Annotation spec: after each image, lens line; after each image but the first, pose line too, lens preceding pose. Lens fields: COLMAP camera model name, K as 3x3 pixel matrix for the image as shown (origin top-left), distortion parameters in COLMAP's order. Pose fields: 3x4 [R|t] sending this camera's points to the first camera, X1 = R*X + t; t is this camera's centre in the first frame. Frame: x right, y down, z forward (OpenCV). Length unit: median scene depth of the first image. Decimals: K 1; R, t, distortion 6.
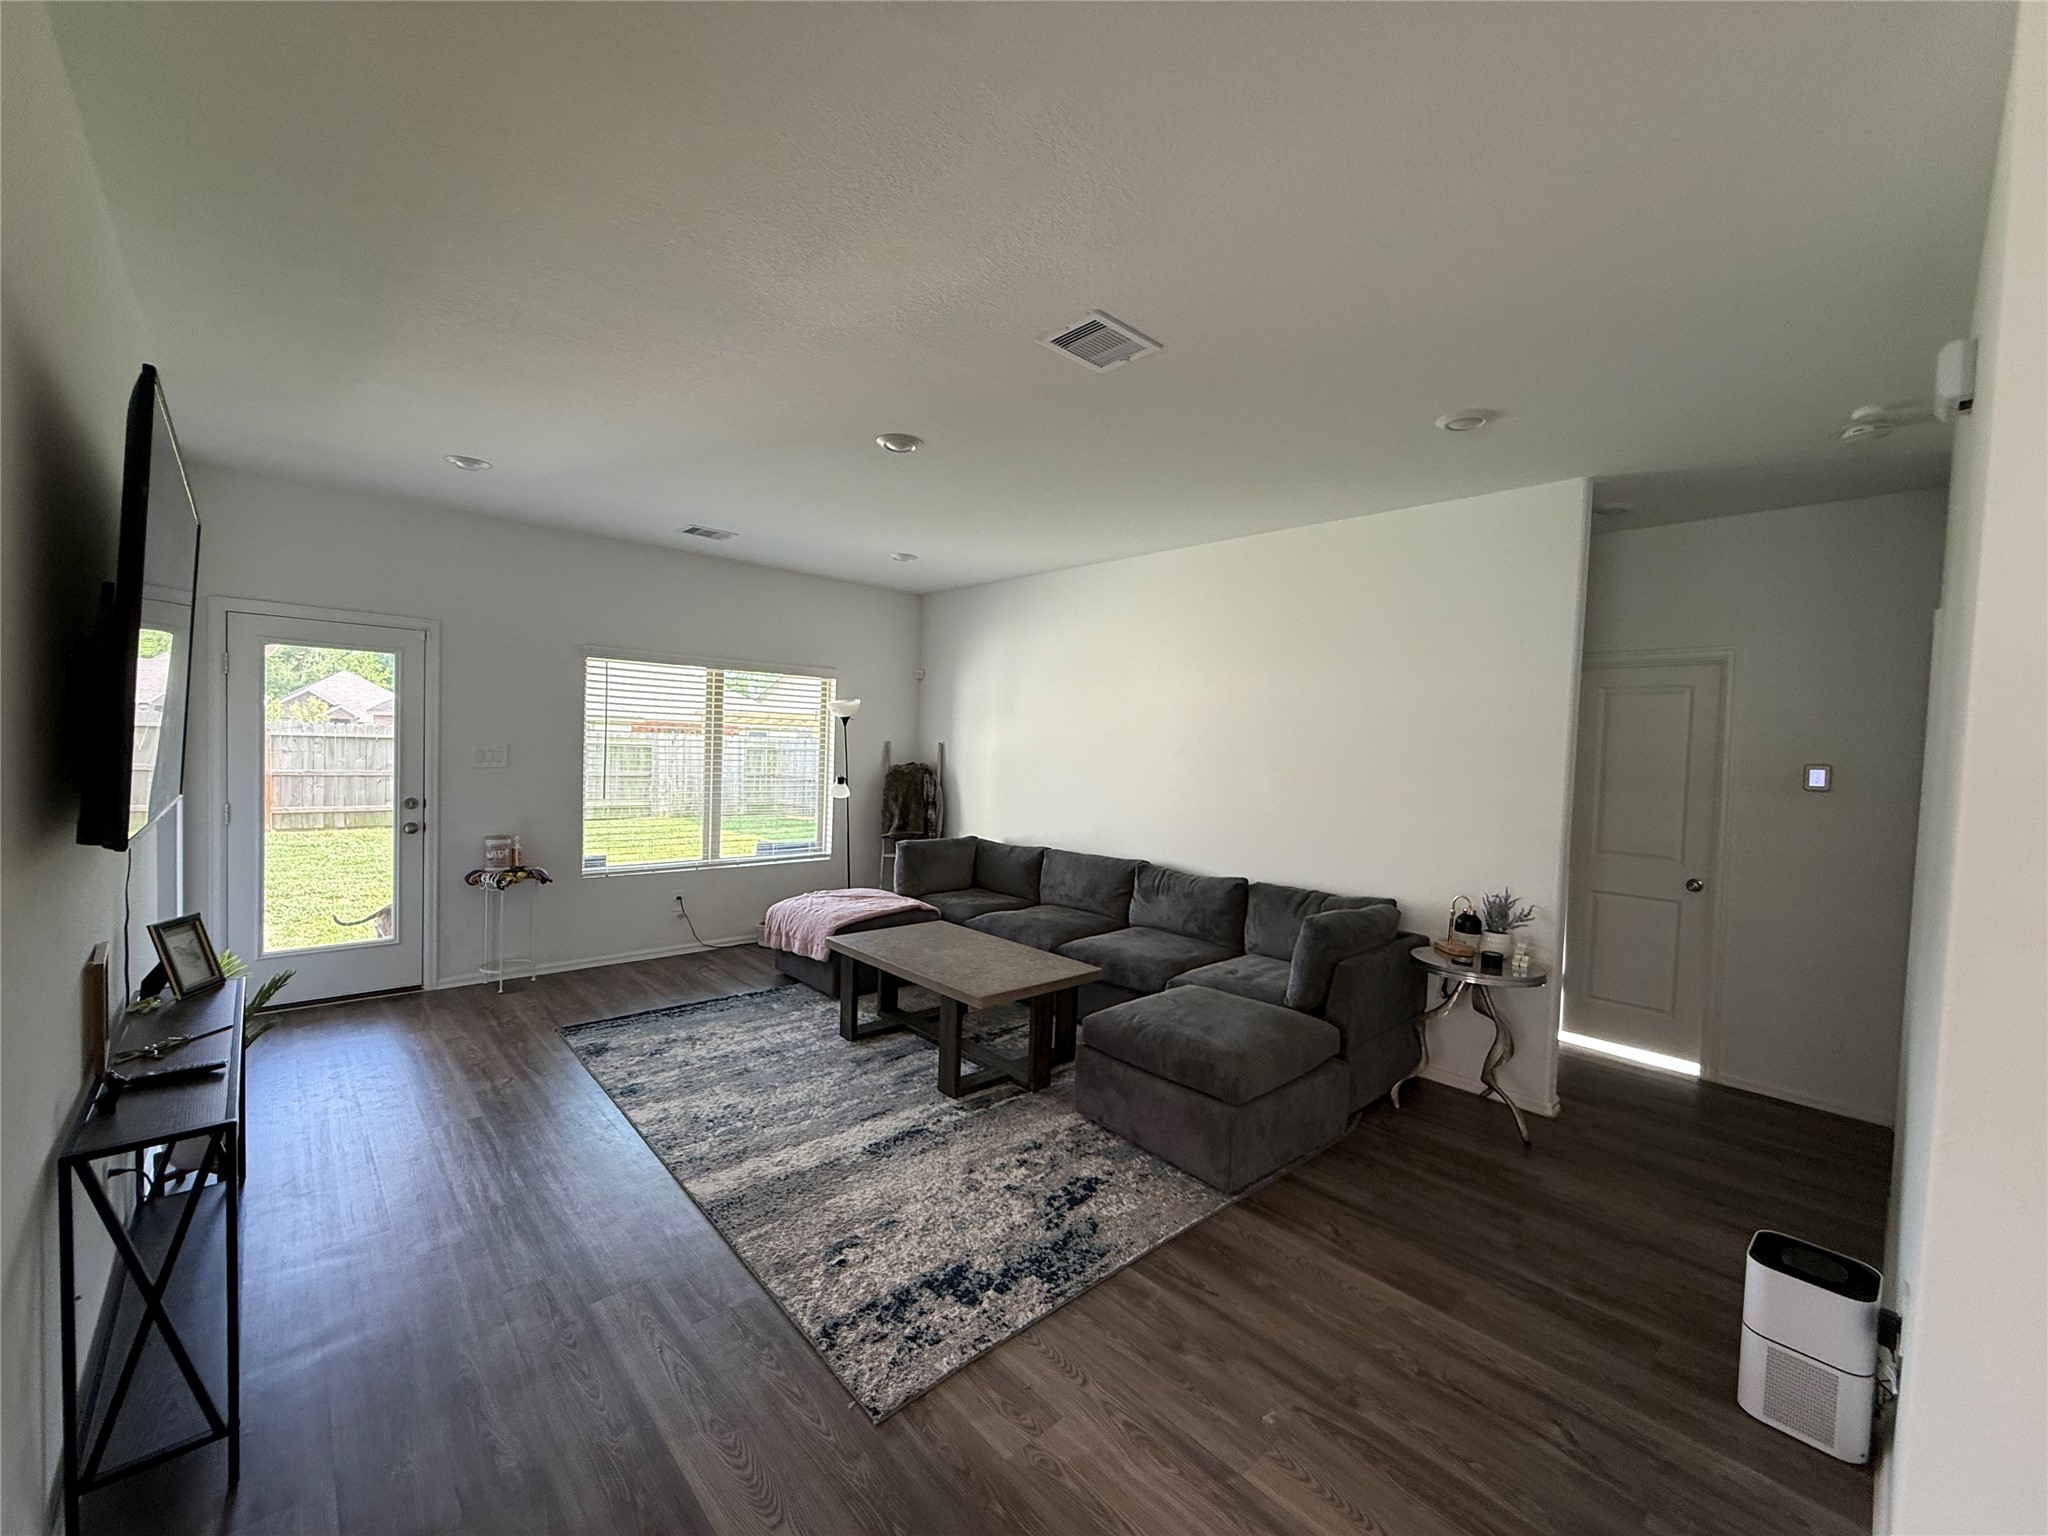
lens RADIAL K [[816.9, 0, 1044.5], [0, 816.9, 769.8], [0, 0, 1]] dist [0.000387, 0.000209]
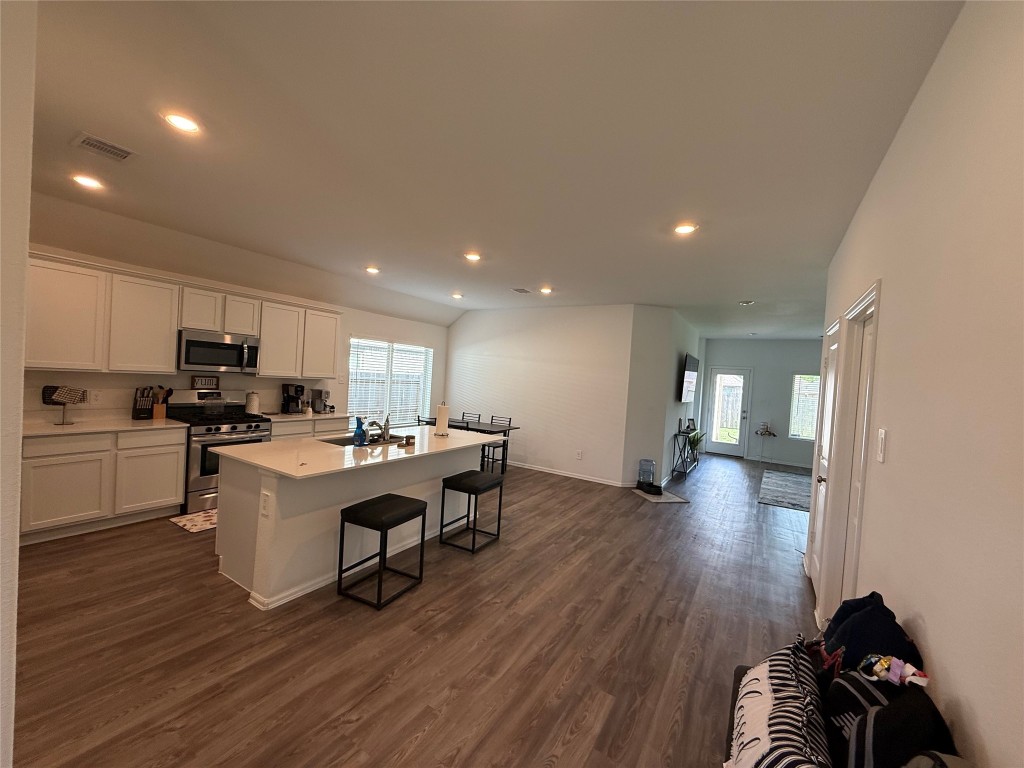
lens RADIAL K [[408.5, 0, 510.4], [0, 408.5, 386.5], [0, 0, 1]] dist [0.000387, 0.000209]
pose [[0.244659, 0.002435, -0.969606, 0.729689], [-0.087514, 0.995971, -0.019581, 0.045549], [0.965652, 0.089645, 0.243886, -0.509570]]
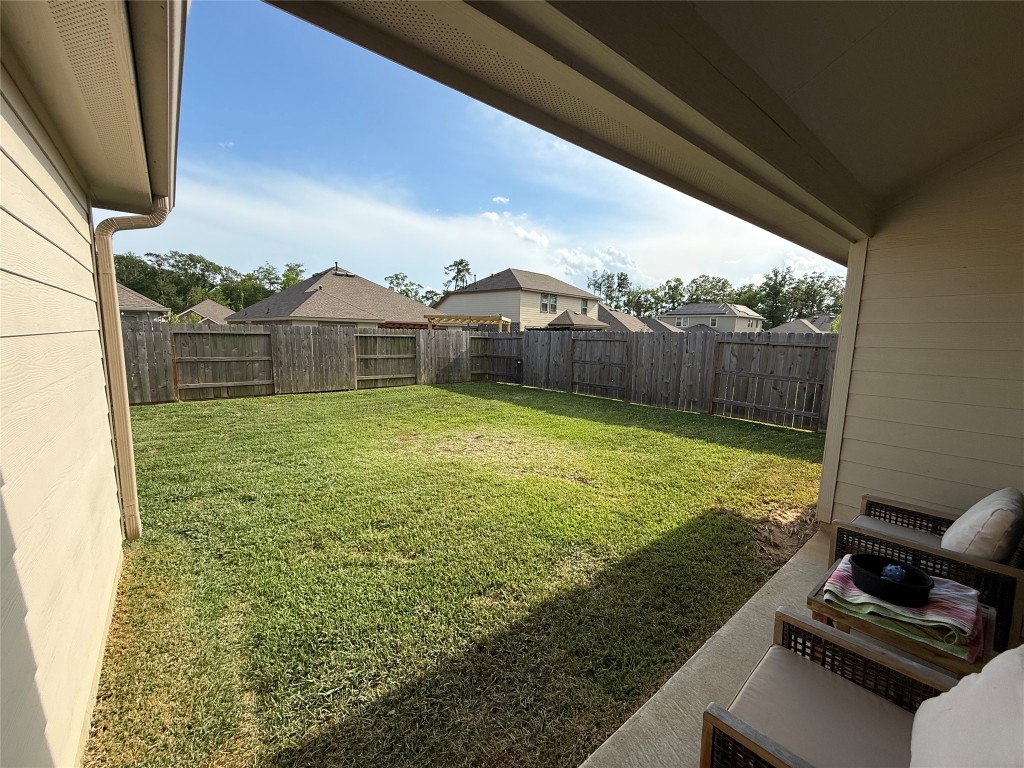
lens RADIAL K [[408.5, 0, 520.1], [0, 408.5, 382.5], [0, 0, 1]] dist [0.000387, 0.000209]
pose [[0.998218, -0.007221, -0.059226, -0.811907], [0.012384, 0.996107, 0.087277, -0.030507], [0.058365, -0.087855, 0.994422, 0.859801]]
